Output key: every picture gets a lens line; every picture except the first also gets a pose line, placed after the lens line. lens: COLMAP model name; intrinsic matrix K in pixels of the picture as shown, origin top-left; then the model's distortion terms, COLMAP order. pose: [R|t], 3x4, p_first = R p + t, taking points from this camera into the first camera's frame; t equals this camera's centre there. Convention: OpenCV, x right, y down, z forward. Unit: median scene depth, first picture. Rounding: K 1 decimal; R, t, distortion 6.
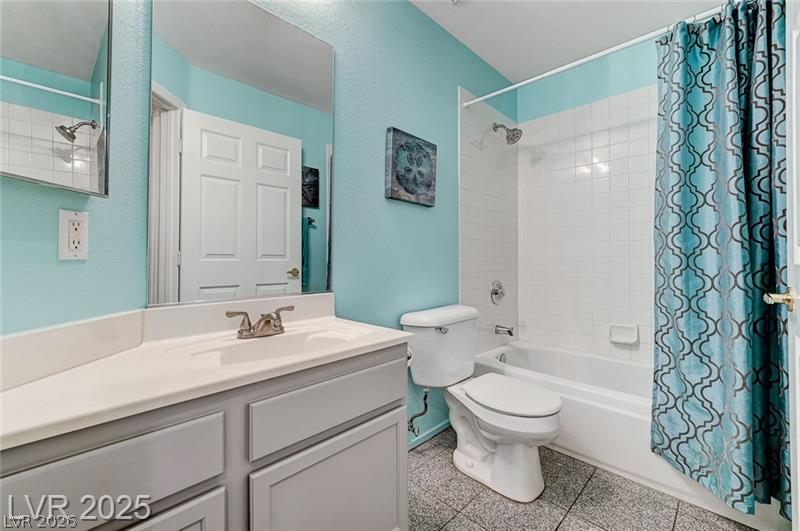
lens RADIAL K [[311.7, 0, 399.6], [0, 311.7, 267.4], [0, 0, 1]] dist [0.018046, 0.000130]
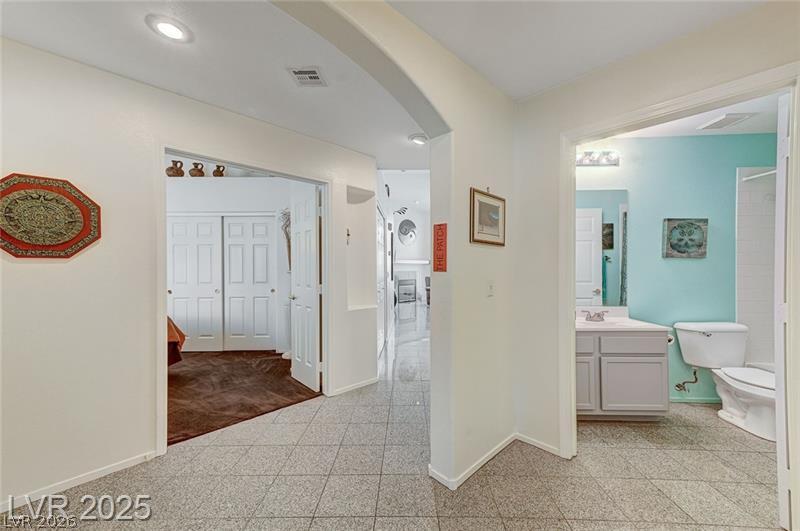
lens RADIAL K [[311.7, 0, 399.6], [0, 311.7, 267.4], [0, 0, 1]] dist [0.018046, 0.000130]
pose [[0.680649, -0.004576, -0.732596, 0.251363], [-0.008010, 0.999874, -0.013687, -0.121050], [0.732566, 0.015184, 0.680527, -1.334592]]
